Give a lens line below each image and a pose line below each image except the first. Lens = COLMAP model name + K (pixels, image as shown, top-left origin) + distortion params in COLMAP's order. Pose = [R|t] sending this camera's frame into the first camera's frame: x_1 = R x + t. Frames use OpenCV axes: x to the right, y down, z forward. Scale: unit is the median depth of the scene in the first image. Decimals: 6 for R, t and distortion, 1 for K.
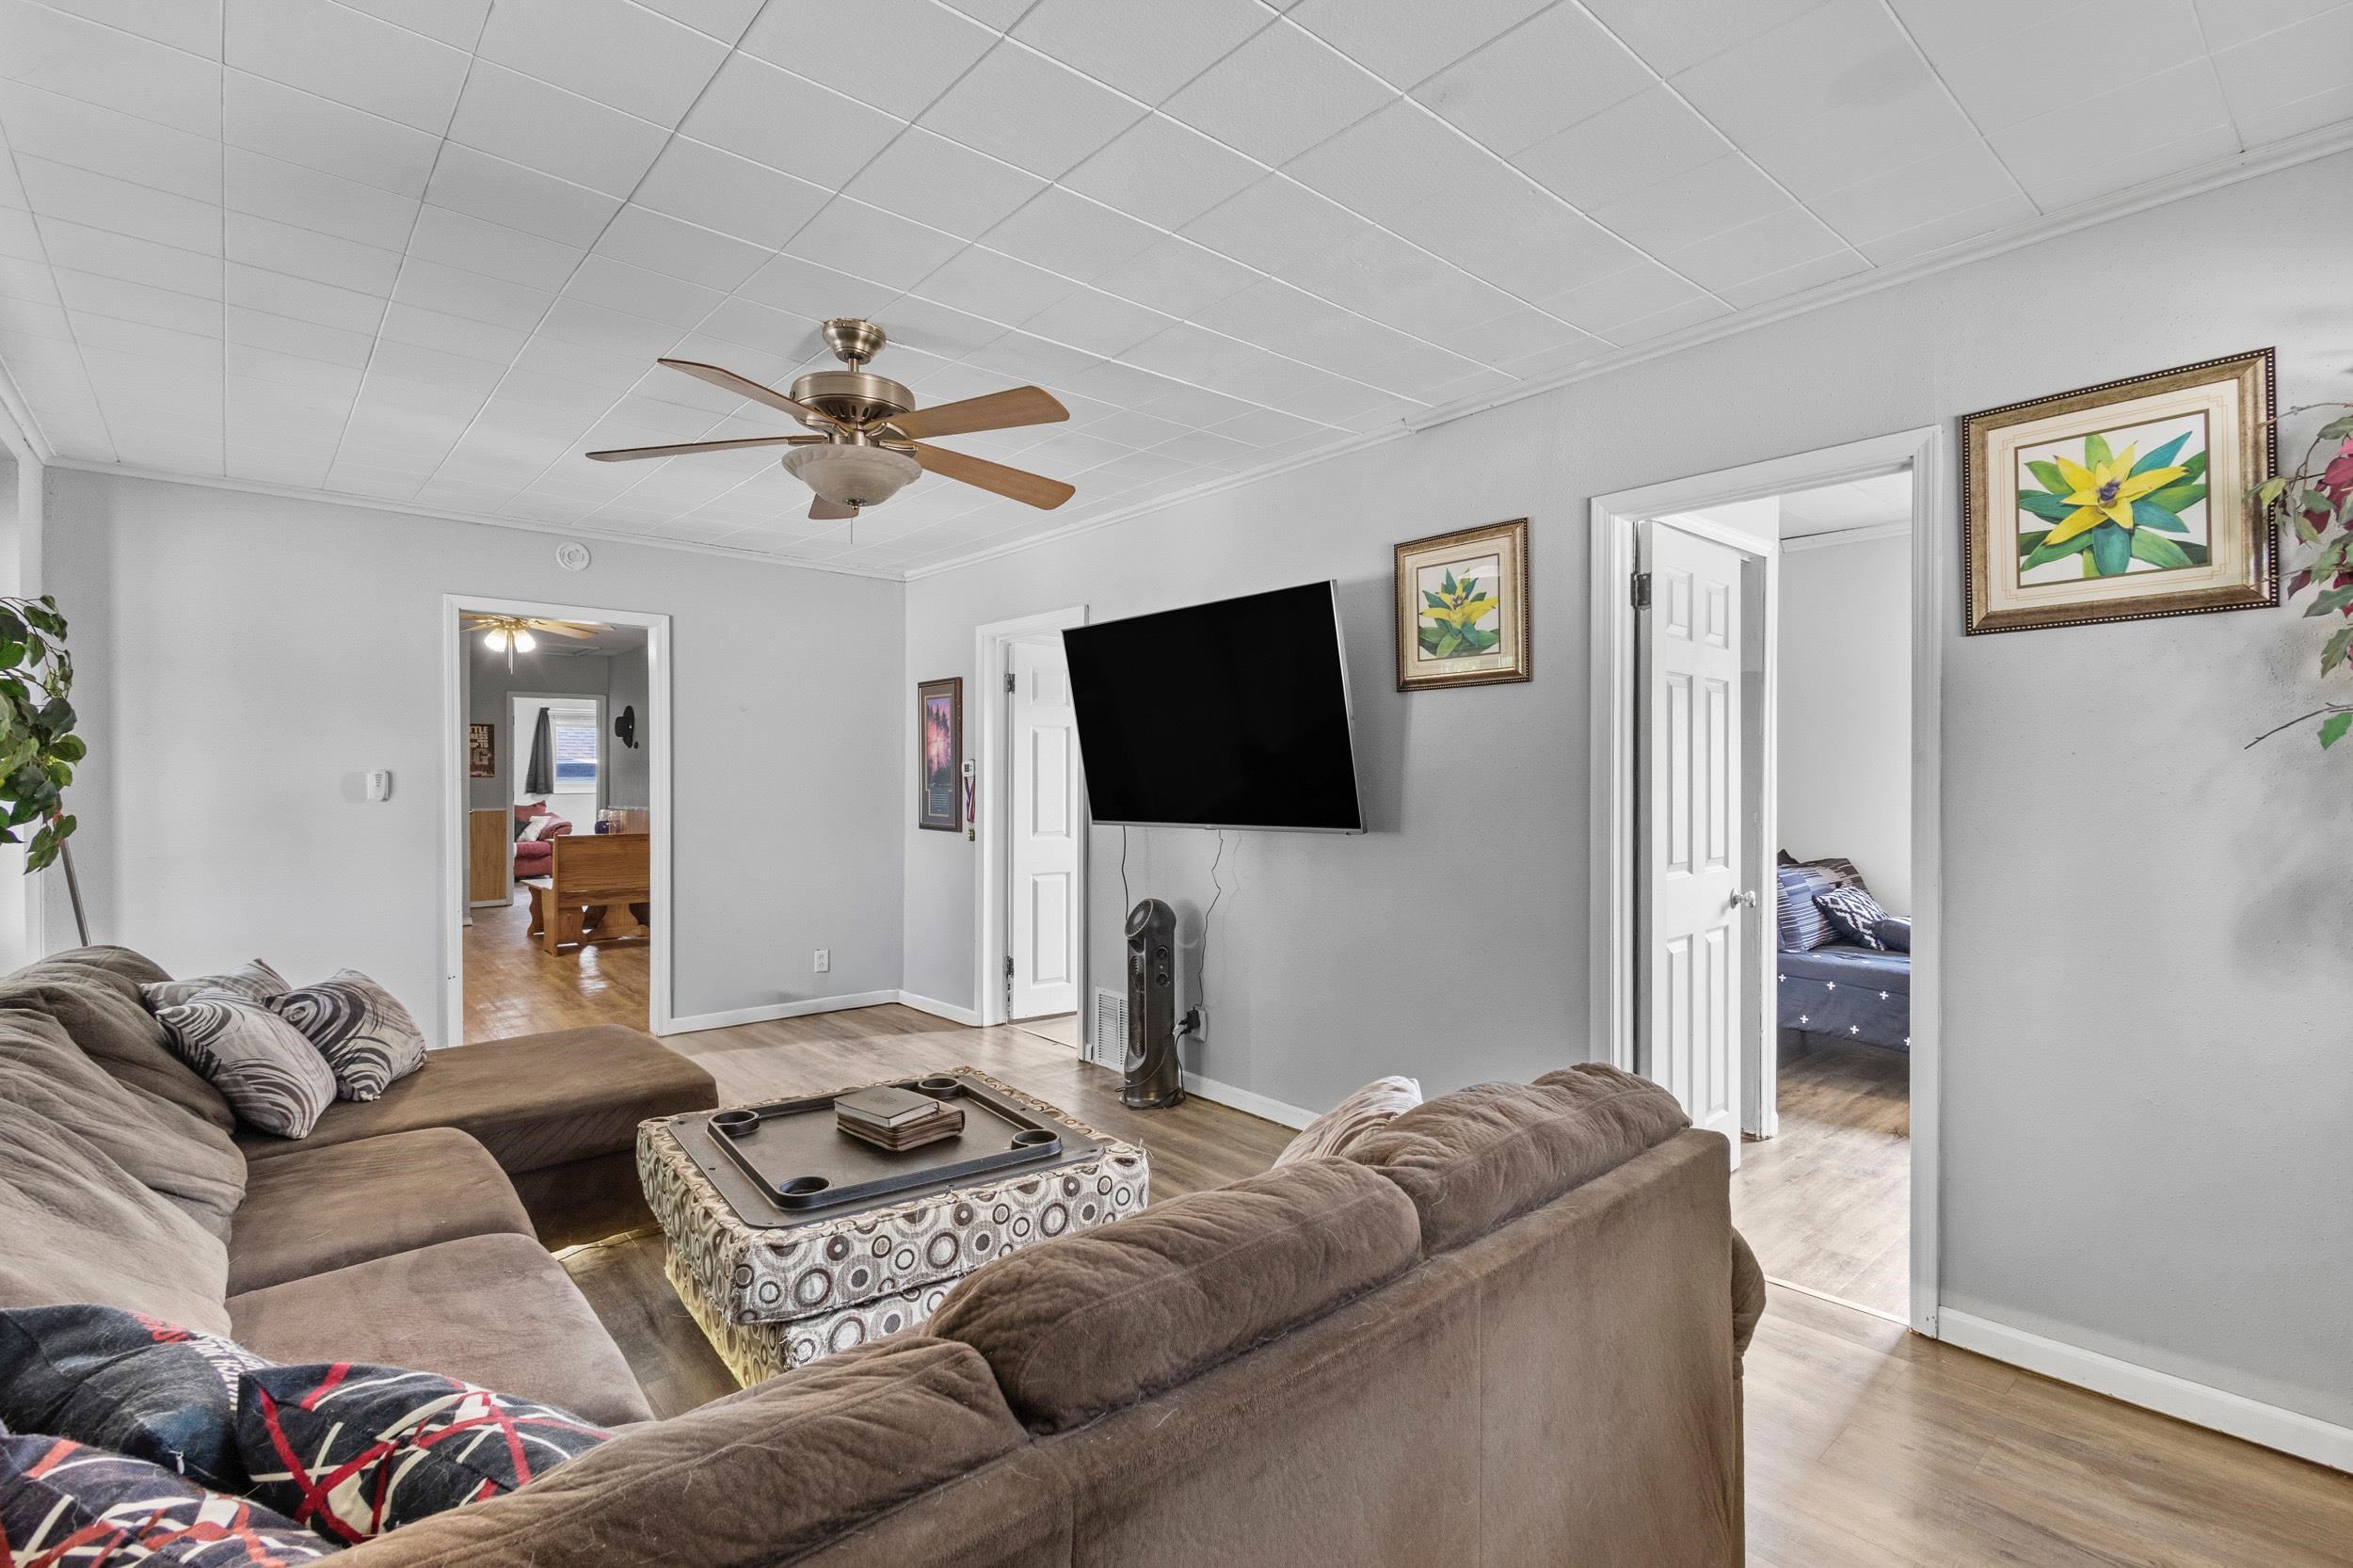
lens RADIAL K [[1092.6, 0, 1176.7], [0, 1092.6, 781.2], [0, 0, 1]] dist [0.001104, 0.000096]
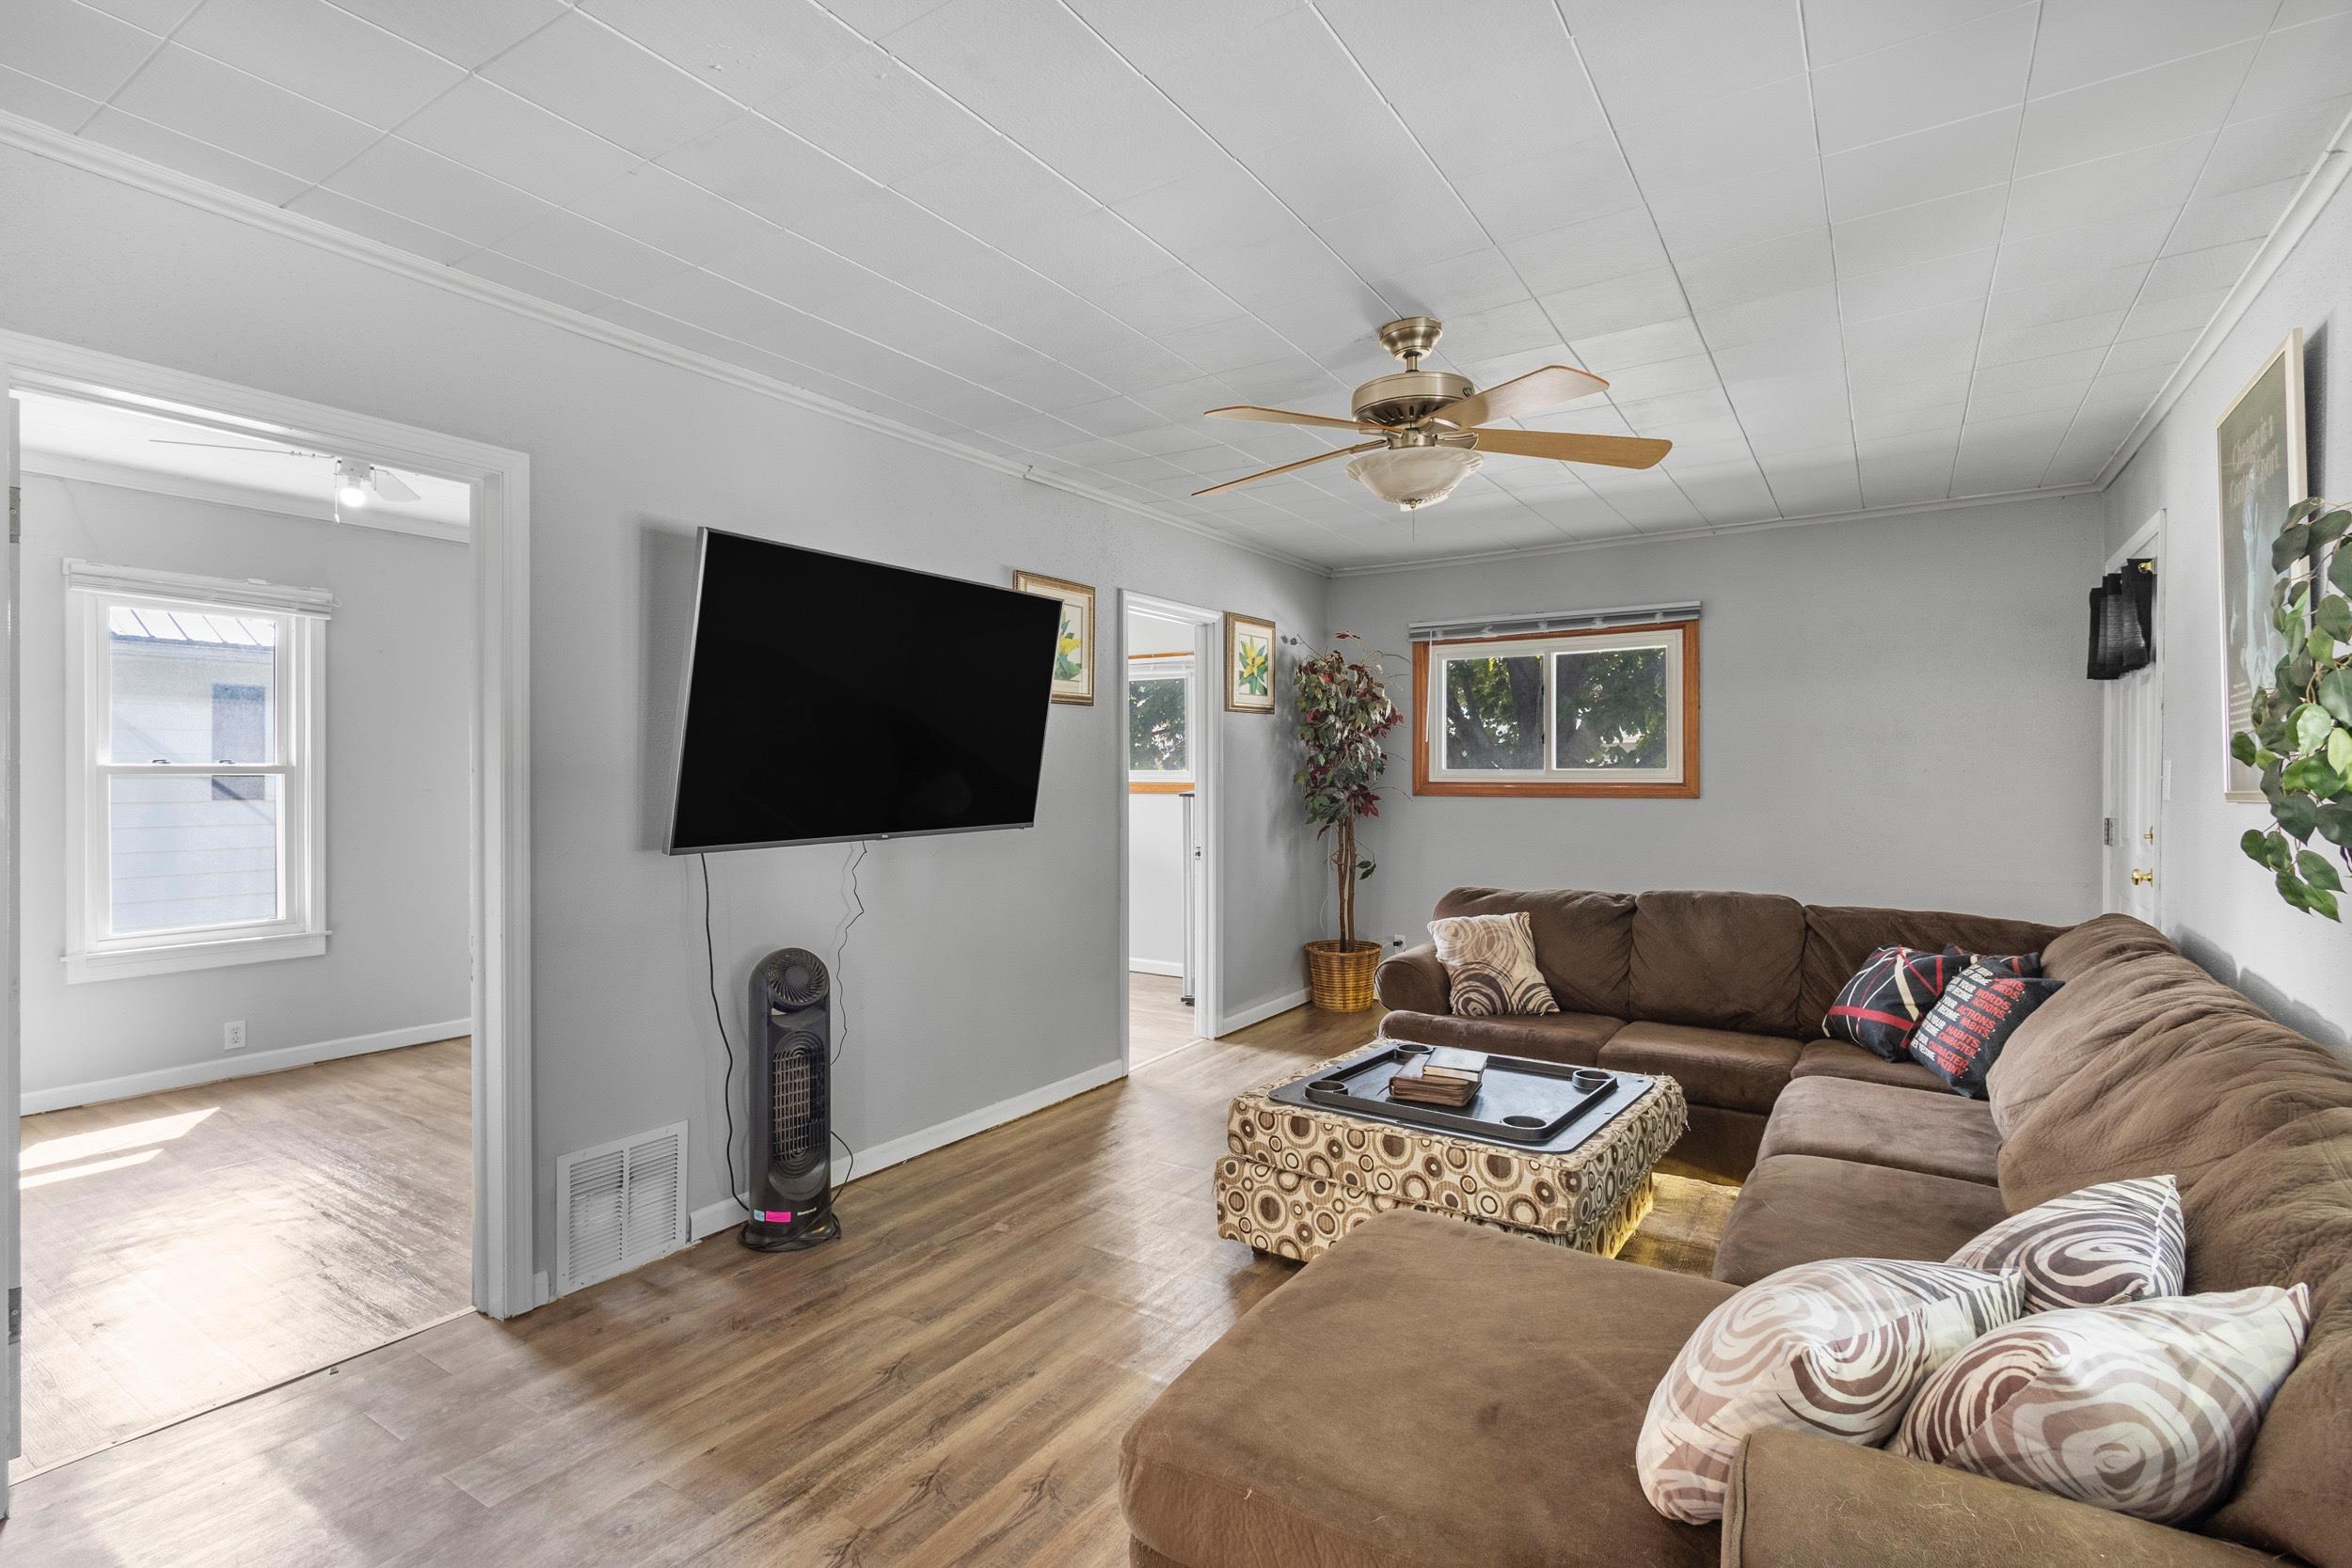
lens RADIAL K [[1092.0, 0, 1175.0], [0, 1092.0, 775.5], [0, 0, 1]] dist [0.001104, 0.000096]
pose [[-0.266960, 0.001404, 0.963707, -1.460778], [0.005051, 0.999987, -0.000057, -0.004640], [-0.963694, 0.004853, -0.266964, 1.797421]]
